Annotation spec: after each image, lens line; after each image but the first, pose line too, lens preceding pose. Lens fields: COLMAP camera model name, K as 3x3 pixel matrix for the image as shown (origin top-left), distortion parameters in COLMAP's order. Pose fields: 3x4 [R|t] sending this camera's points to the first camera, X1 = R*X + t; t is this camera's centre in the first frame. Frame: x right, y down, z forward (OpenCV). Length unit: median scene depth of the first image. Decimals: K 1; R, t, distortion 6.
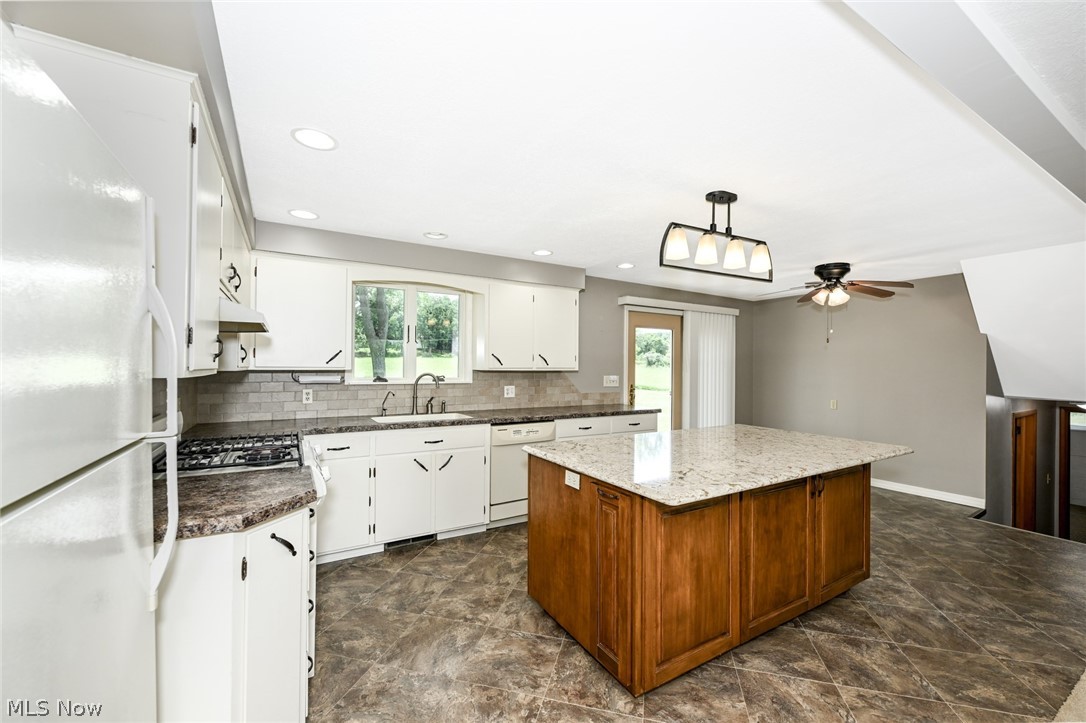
lens RADIAL K [[435.2, 0, 542.3], [0, 435.2, 365.3], [0, 0, 1]] dist [-0.001790, 0.000434]
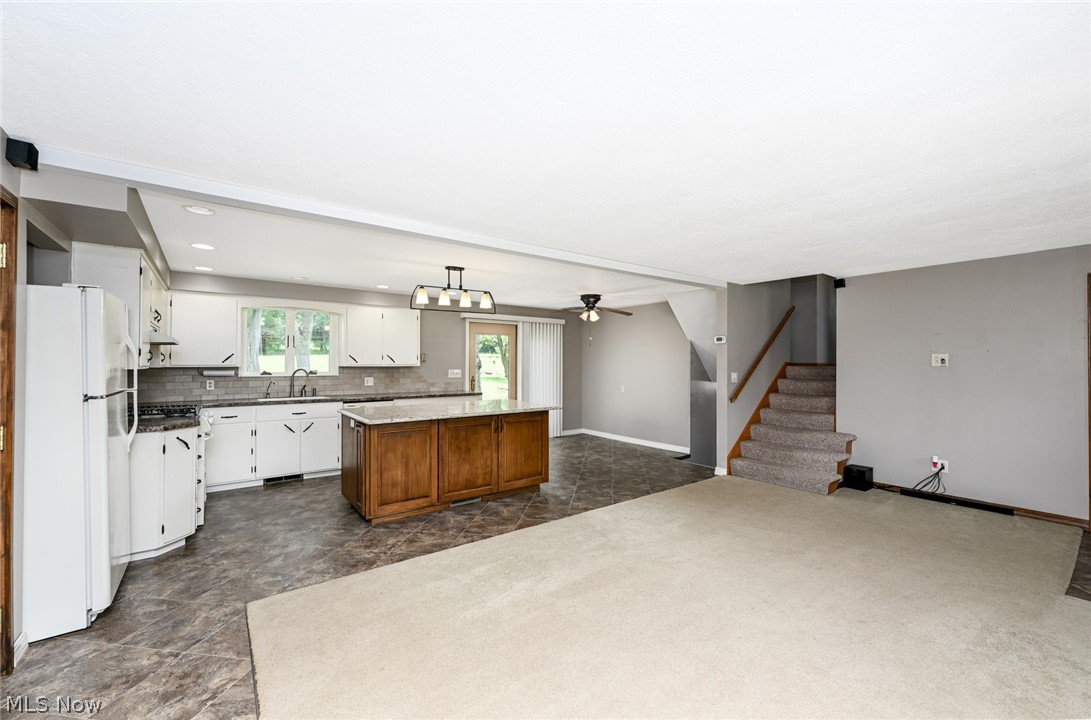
lens RADIAL K [[438.8, 0, 545.5], [0, 438.8, 360.0], [0, 0, 1]] dist [-0.000398, -0.000093]
pose [[0.992995, -0.005612, 0.118022, 0.444742], [0.006078, 0.999975, -0.003591, -0.001041], [-0.117999, 0.004284, 0.993004, -0.656196]]
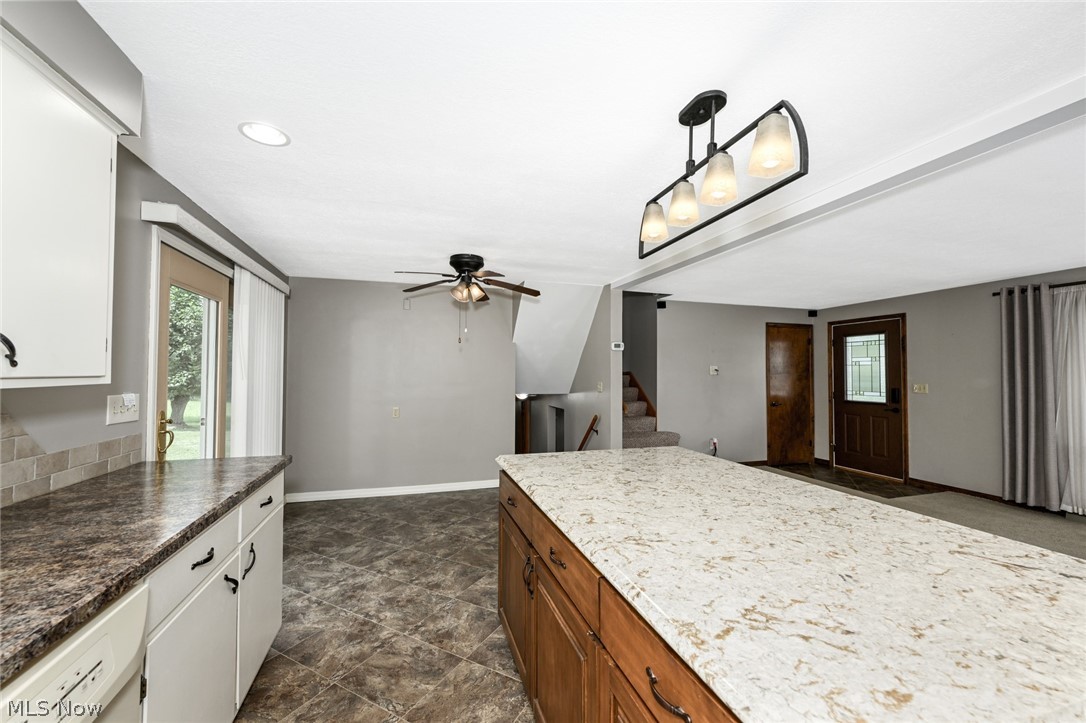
lens RADIAL K [[435.2, 0, 542.3], [0, 435.2, 365.3], [0, 0, 1]] dist [-0.001790, 0.000434]
pose [[0.232937, 0.006578, 0.972470, -0.211492], [-0.006547, 0.999965, -0.005196, -0.004597], [-0.972470, -0.005157, 0.232972, 0.860950]]
